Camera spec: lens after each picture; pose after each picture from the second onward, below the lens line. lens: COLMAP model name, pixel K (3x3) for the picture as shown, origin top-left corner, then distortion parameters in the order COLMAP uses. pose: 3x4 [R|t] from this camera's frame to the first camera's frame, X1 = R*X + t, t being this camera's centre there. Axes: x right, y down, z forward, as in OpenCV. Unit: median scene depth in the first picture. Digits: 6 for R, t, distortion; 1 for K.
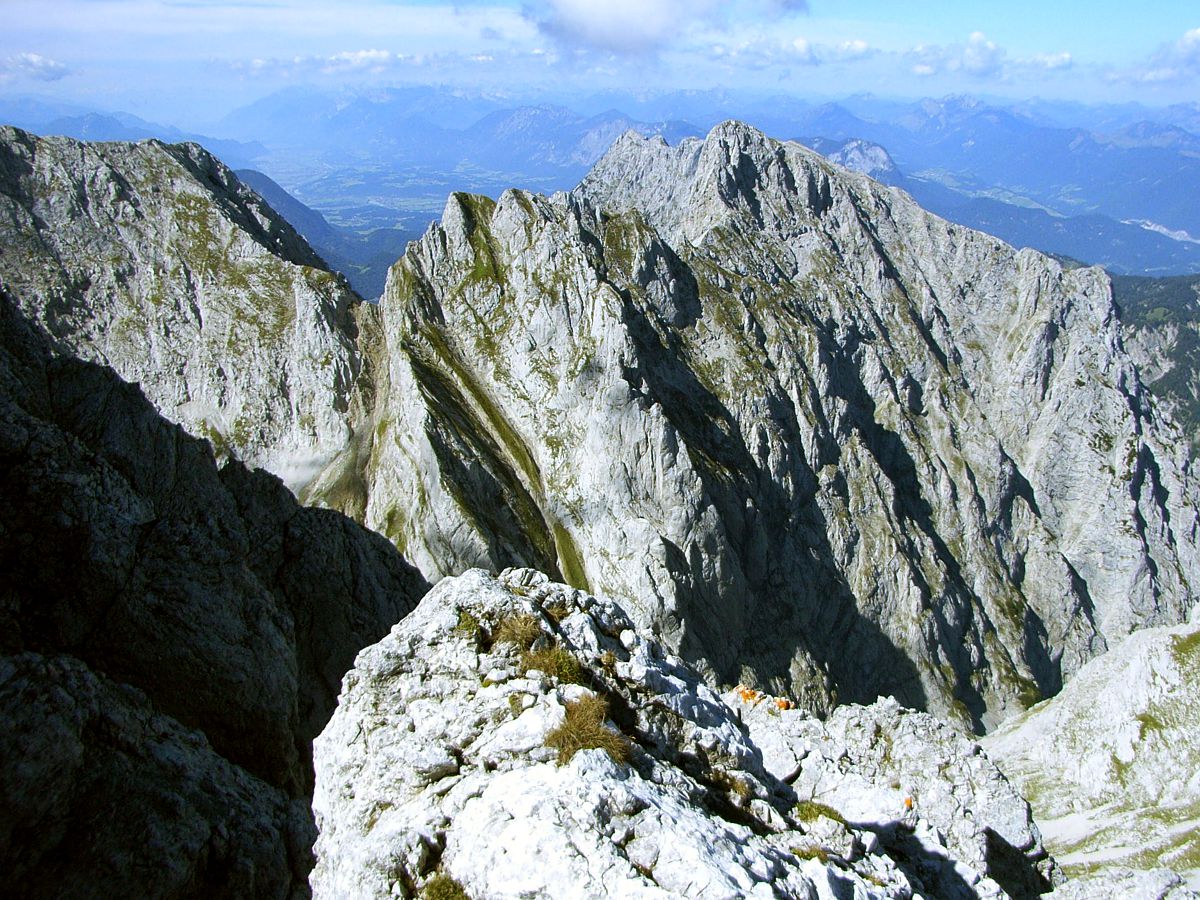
lens RADIAL K [[1137.7, 0, 665.5], [0, 1137.7, 469.1], [0, 0, 1]] dist [-0.116366, 0.074036]
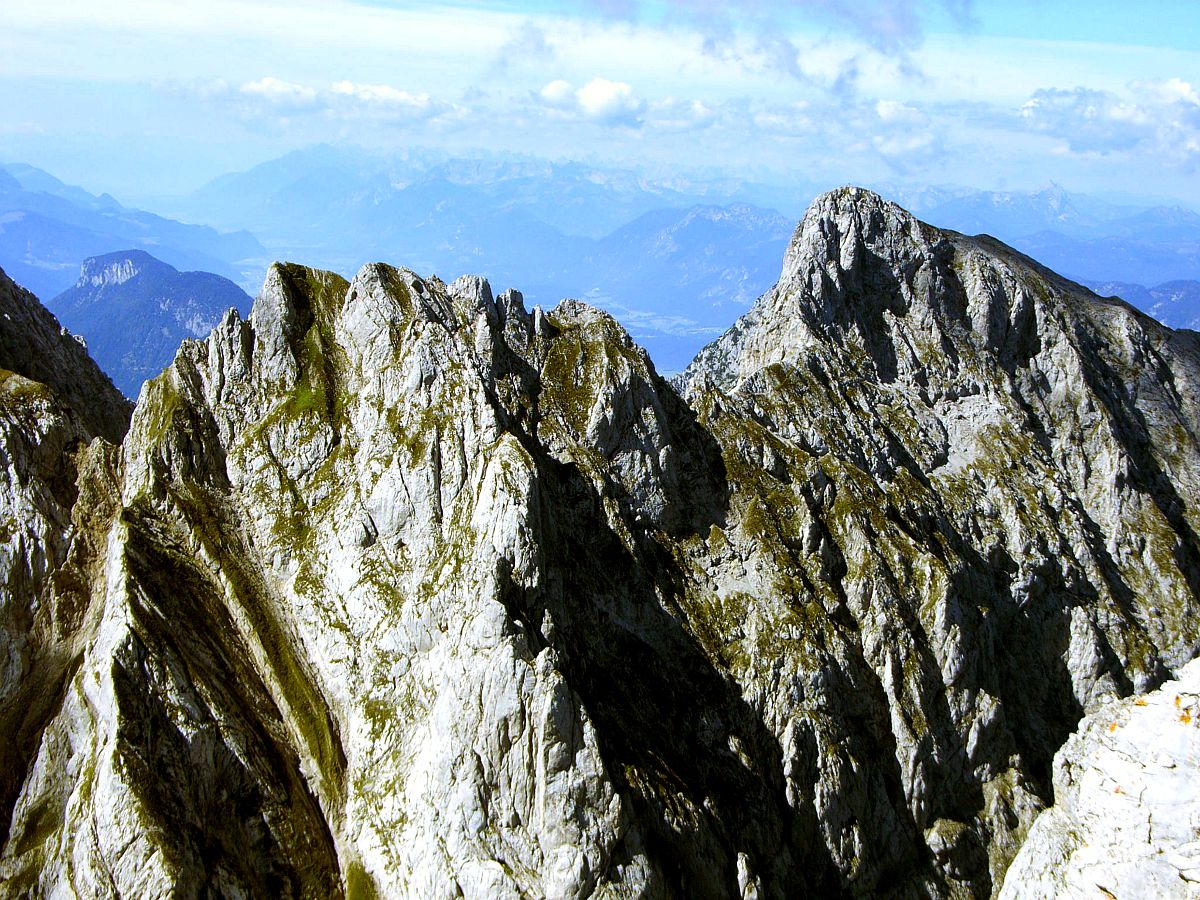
lens RADIAL K [[2025.7, 0, 657.2], [0, 2025.7, 464.9], [0, 0, 1]] dist [0.204963, -0.149711]
pose [[0.988221, 0.066969, -0.137606, 0.153669], [-0.091595, 0.979161, -0.181257, 0.024722], [0.122600, 0.191726, 0.973761, 0.036505]]
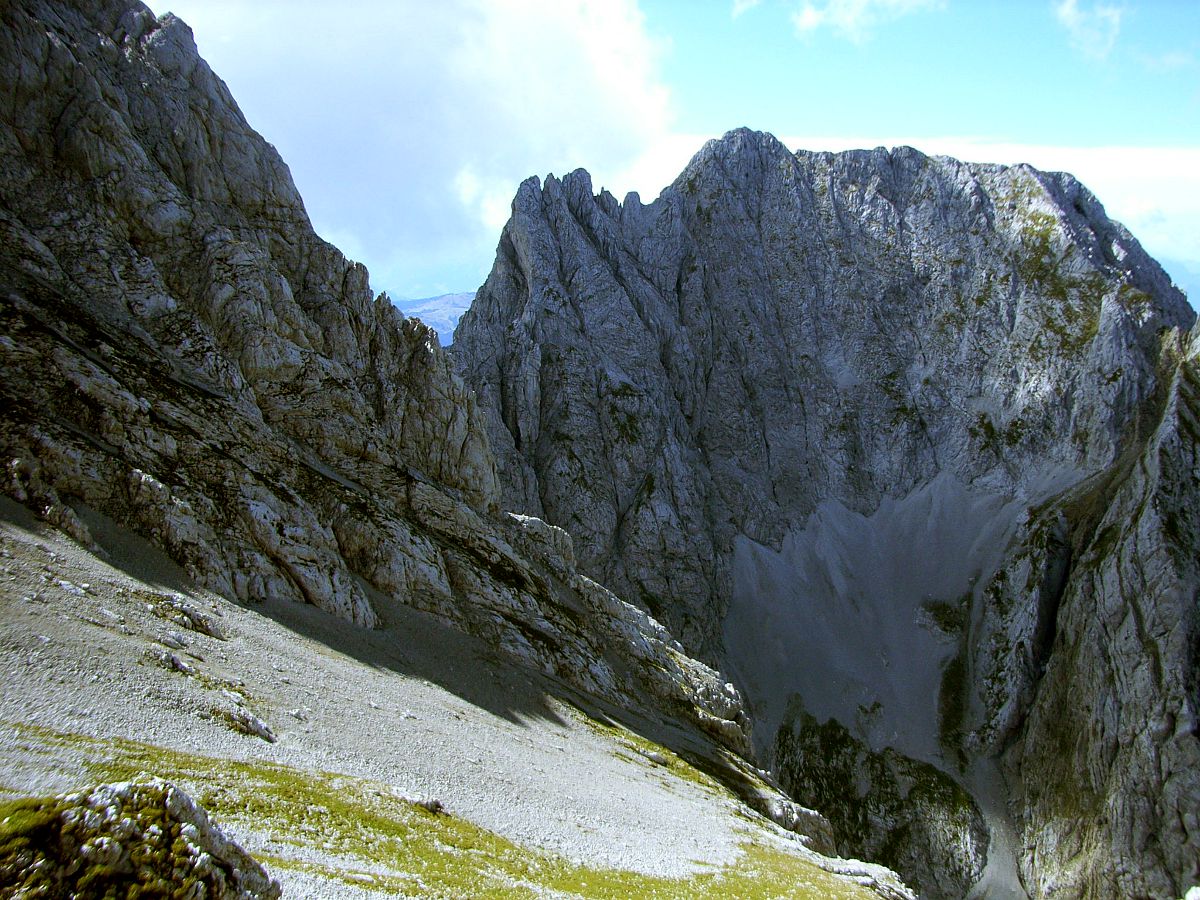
lens RADIAL K [[1045.5, 0, 654.9], [0, 1045.5, 462.7], [0, 0, 1]] dist [-0.140240, 0.121076]
pose [[0.605987, 0.188976, -0.772701, 0.141718], [-0.277973, 0.960440, 0.016892, 0.065305], [0.745326, 0.204554, 0.634545, 0.173362]]
